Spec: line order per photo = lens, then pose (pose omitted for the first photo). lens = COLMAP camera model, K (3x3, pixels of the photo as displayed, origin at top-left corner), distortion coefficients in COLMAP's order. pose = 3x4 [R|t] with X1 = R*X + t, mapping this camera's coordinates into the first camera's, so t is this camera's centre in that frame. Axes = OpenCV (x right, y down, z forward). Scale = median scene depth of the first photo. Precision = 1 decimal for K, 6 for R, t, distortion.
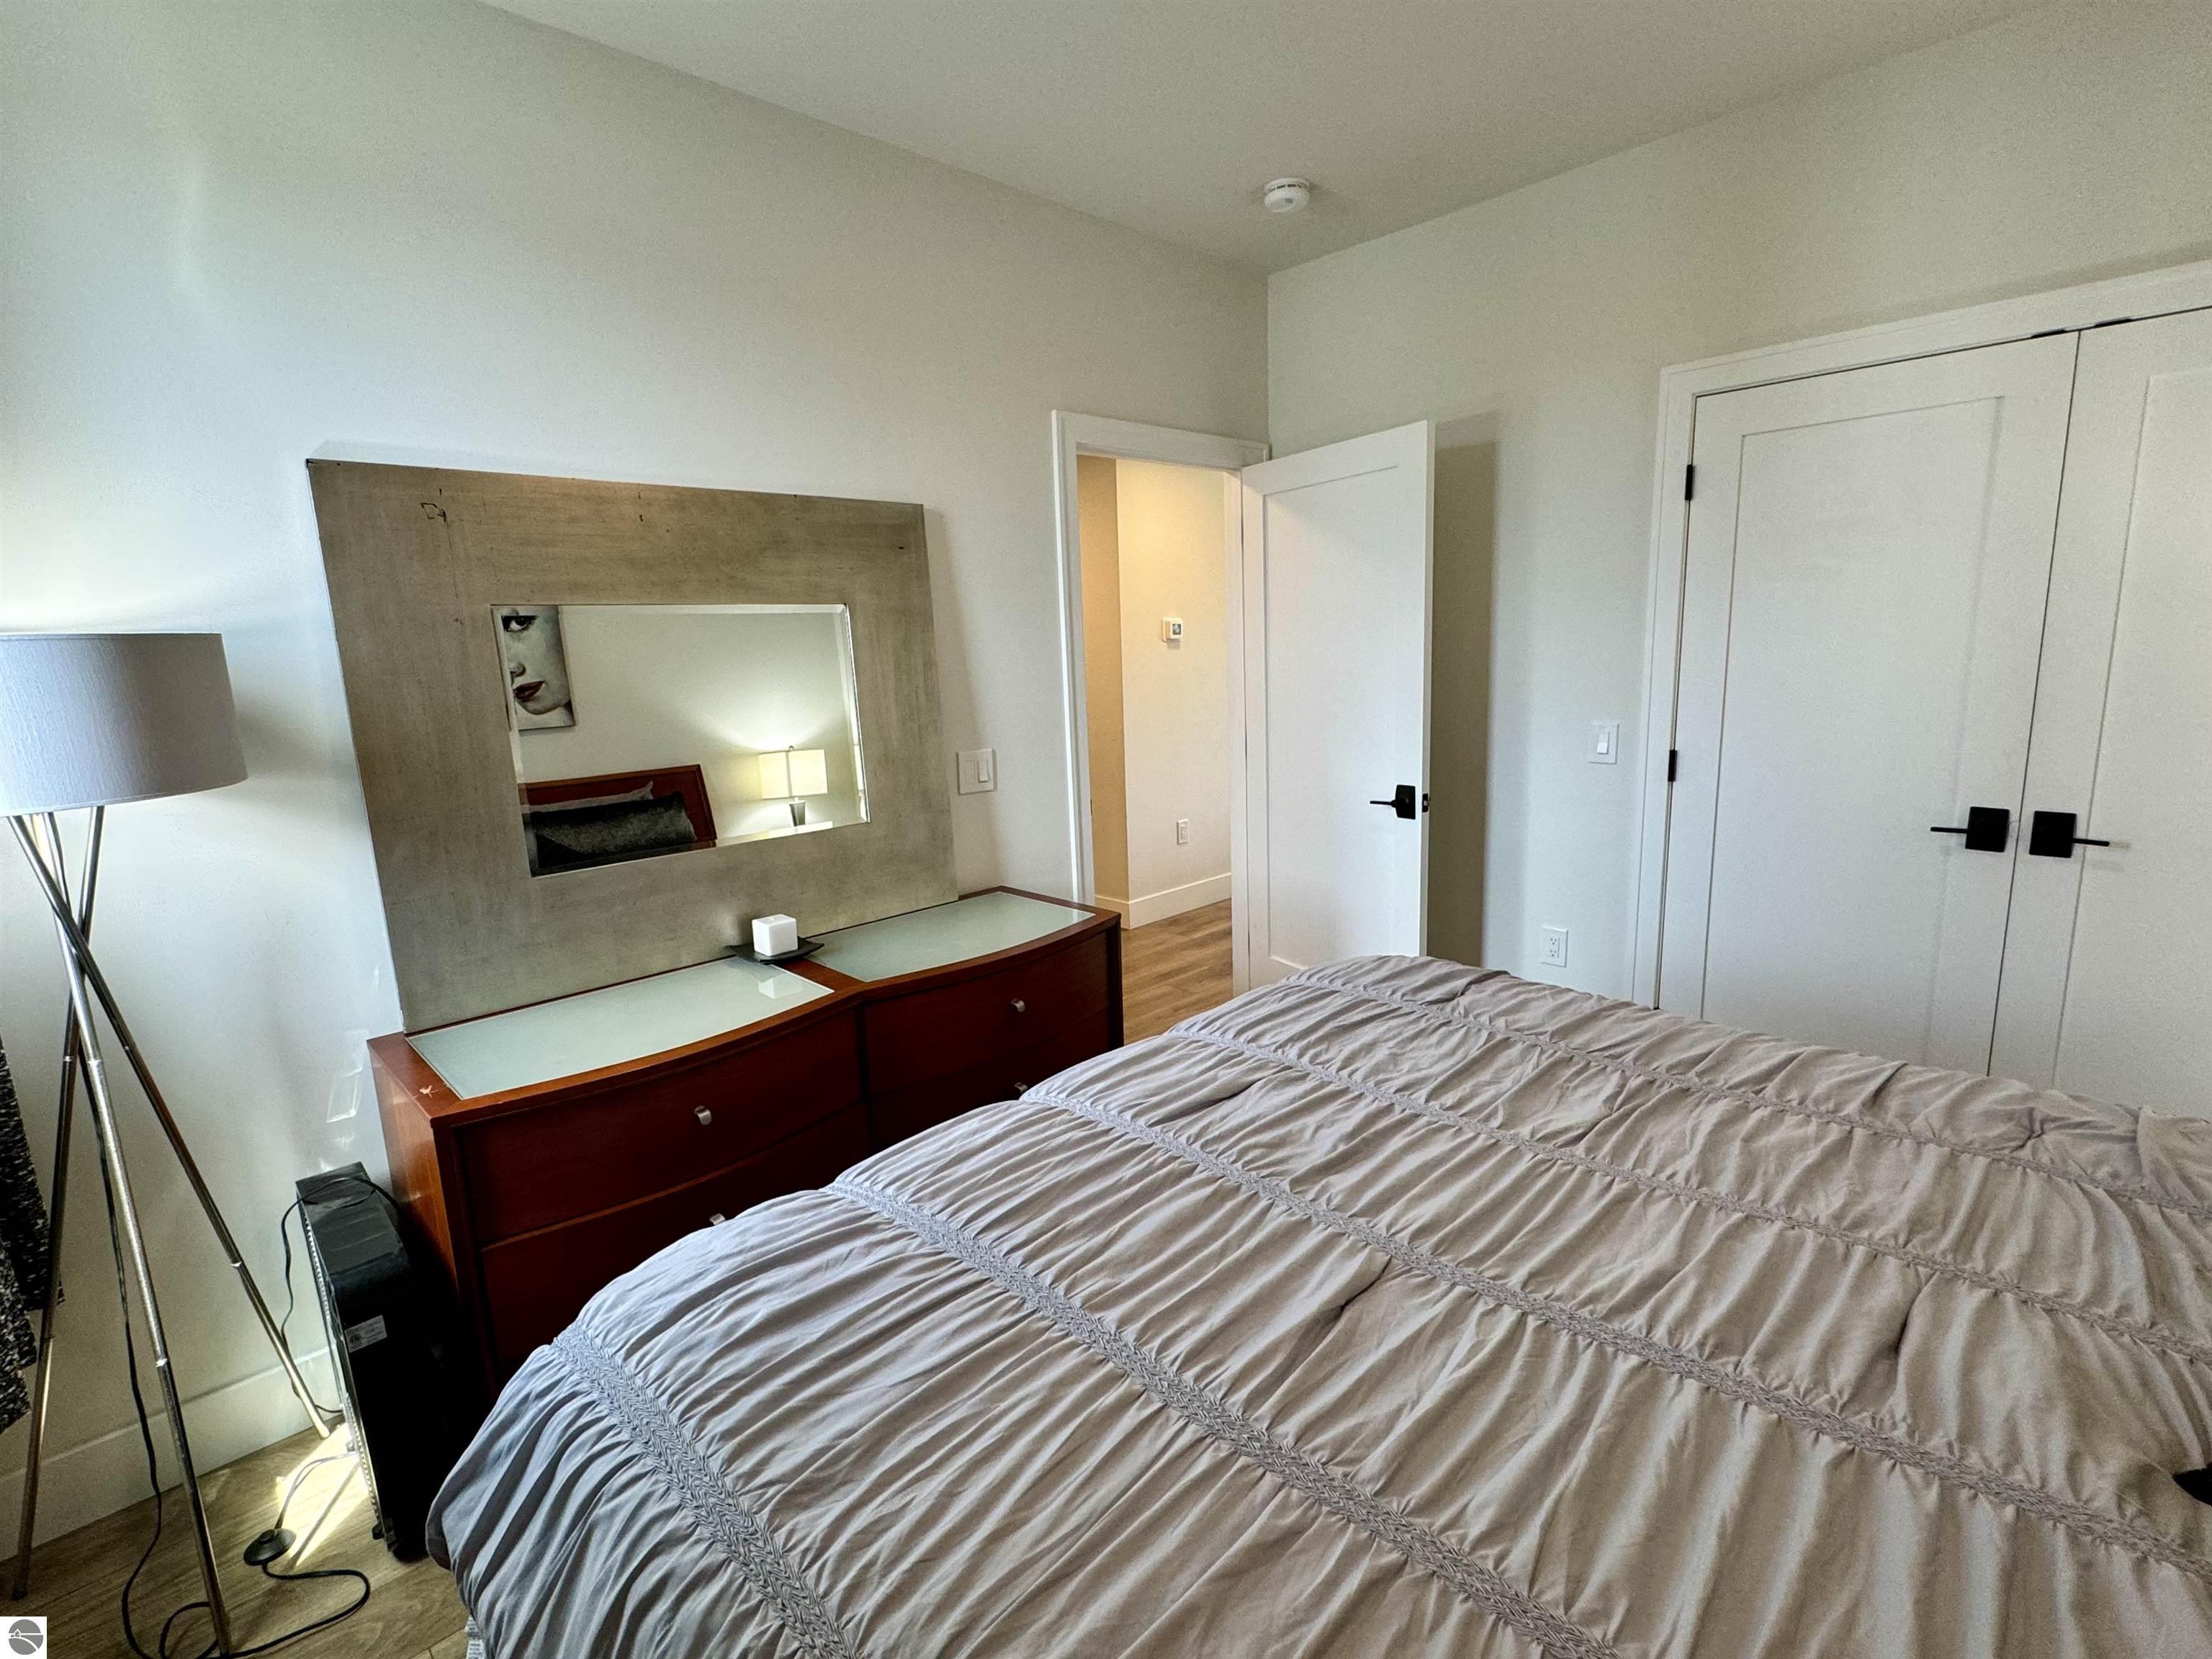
lens RADIAL K [[1040.7, 0, 1106.1], [0, 1040.7, 824.2], [0, 0, 1]] dist [0.001280, 0.000088]
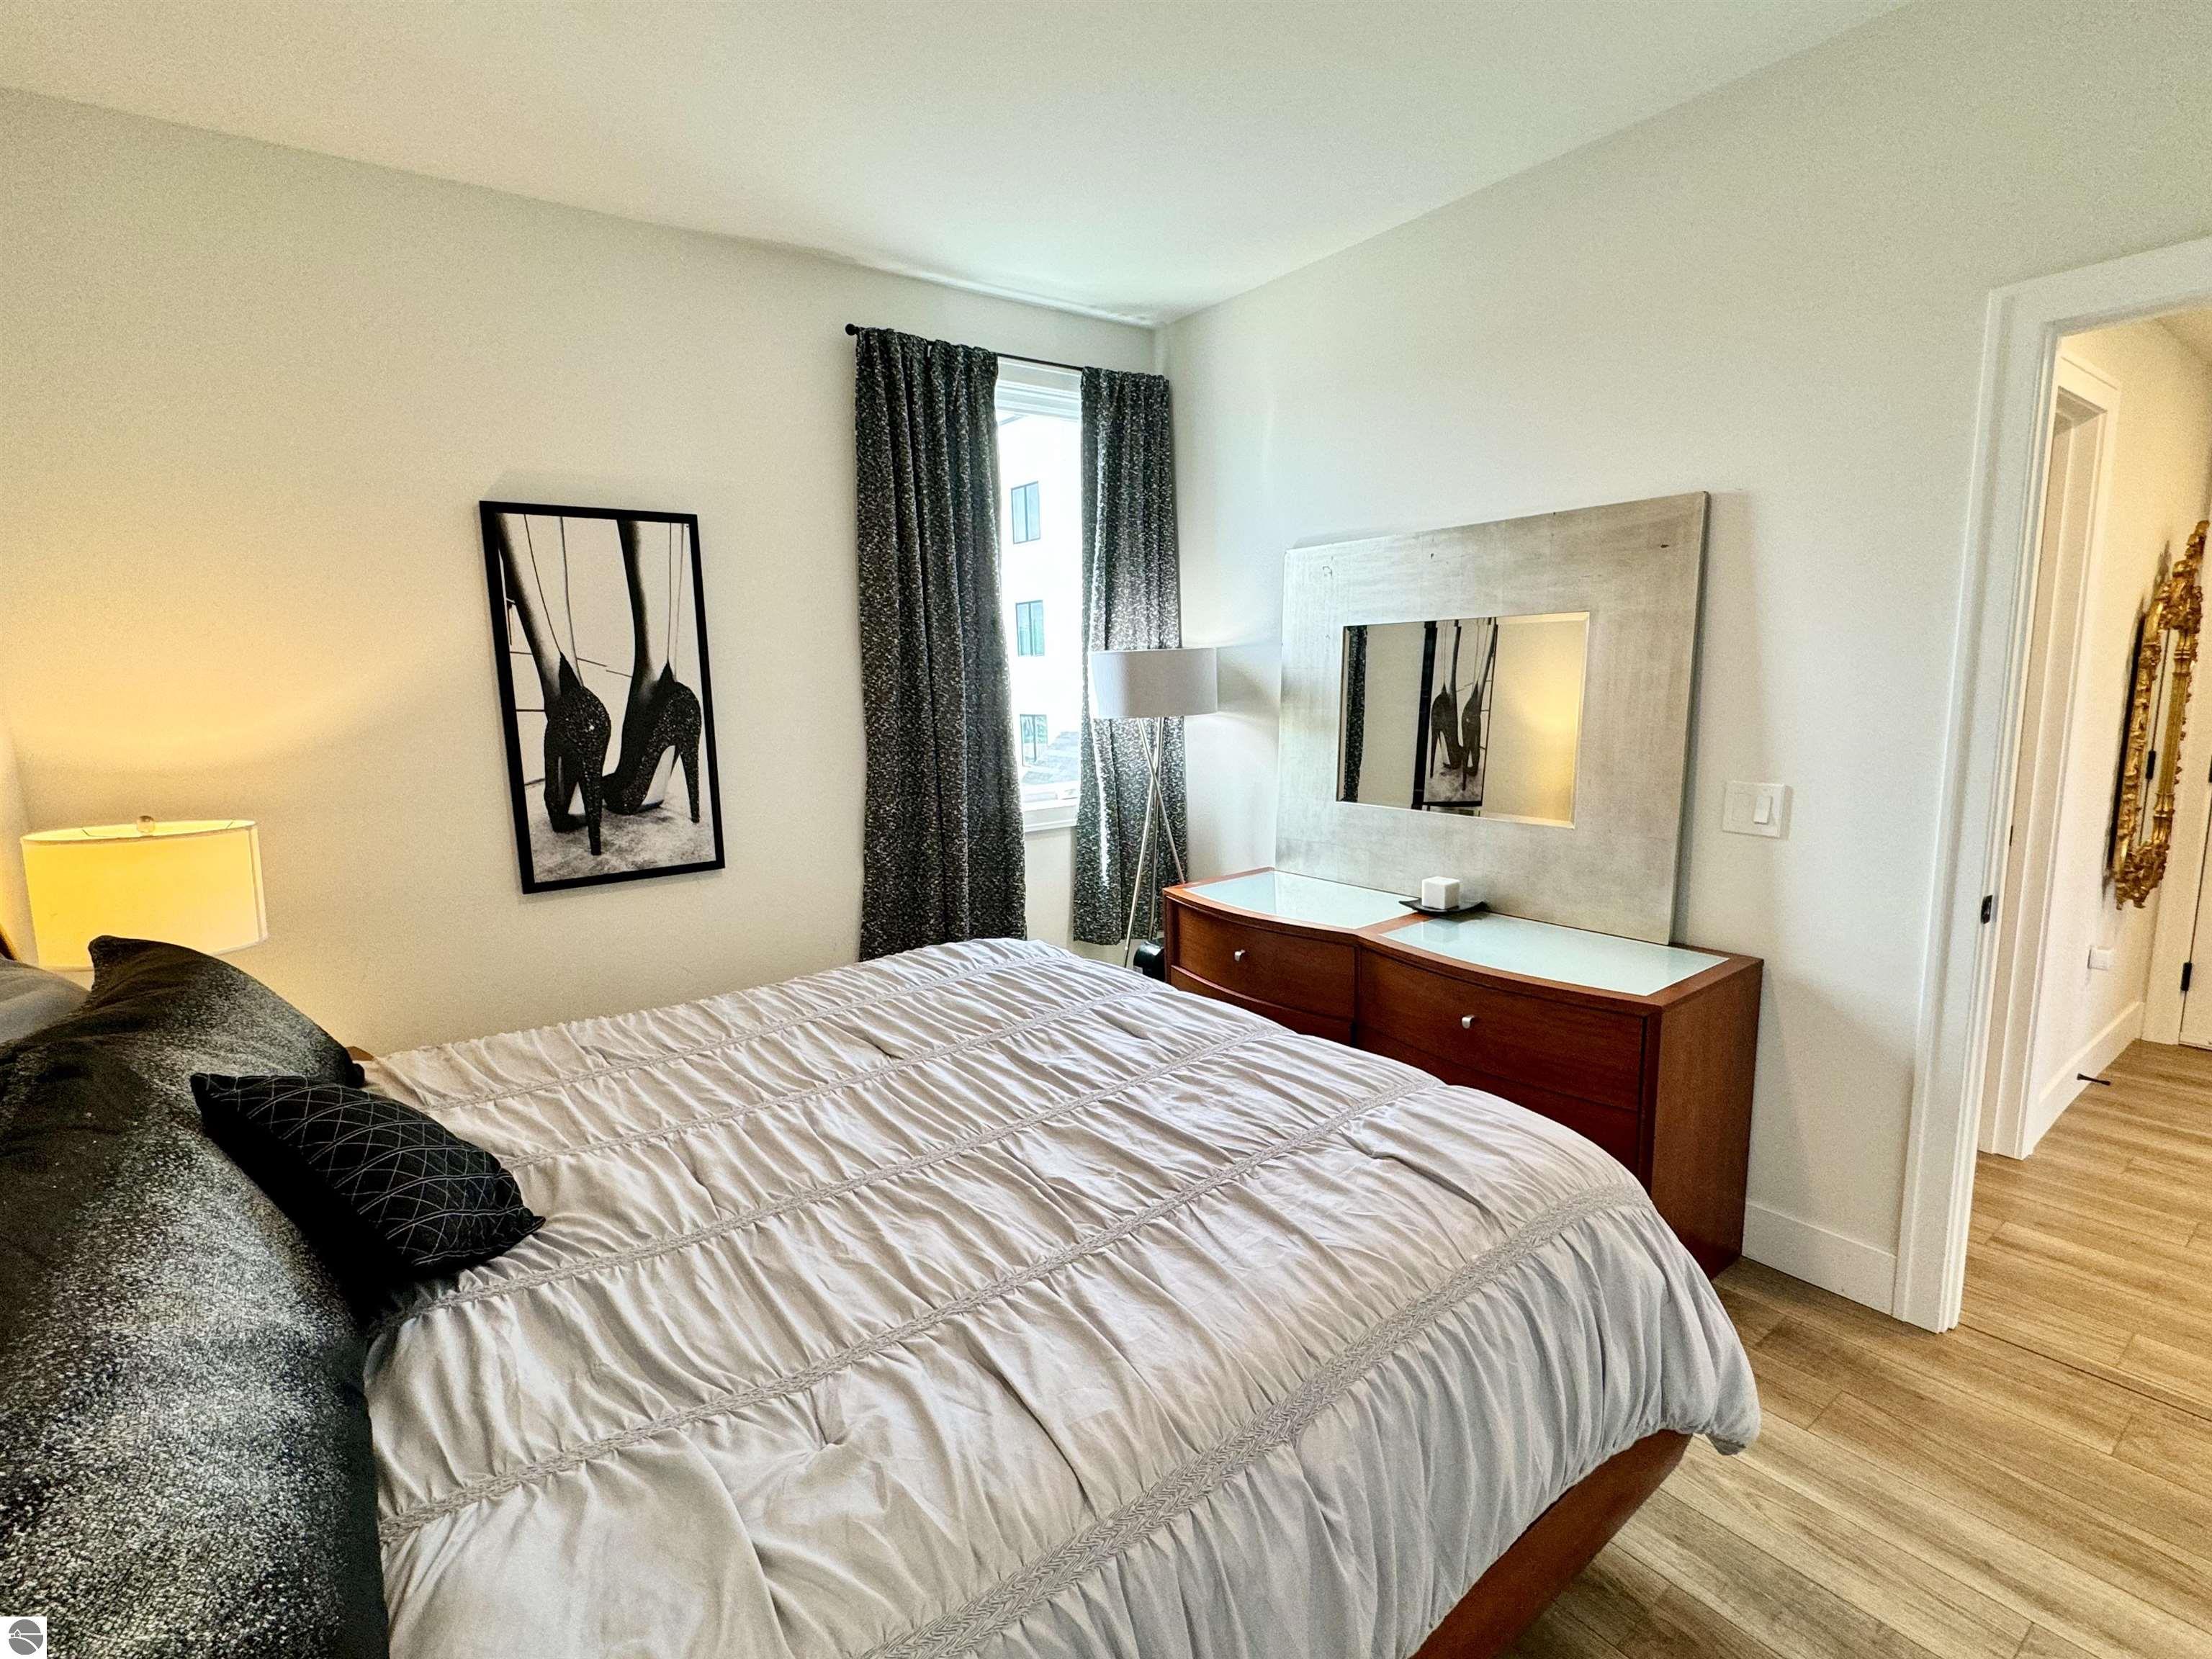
lens RADIAL K [[1040.7, 0, 1109.6], [0, 1040.7, 831.2], [0, 0, 1]] dist [0.001280, 0.000088]
pose [[-0.132395, 0.196616, -0.971501, 1.312384], [-0.140627, 0.966488, 0.214767, -0.246421], [0.981171, 0.165053, -0.100309, 1.065204]]
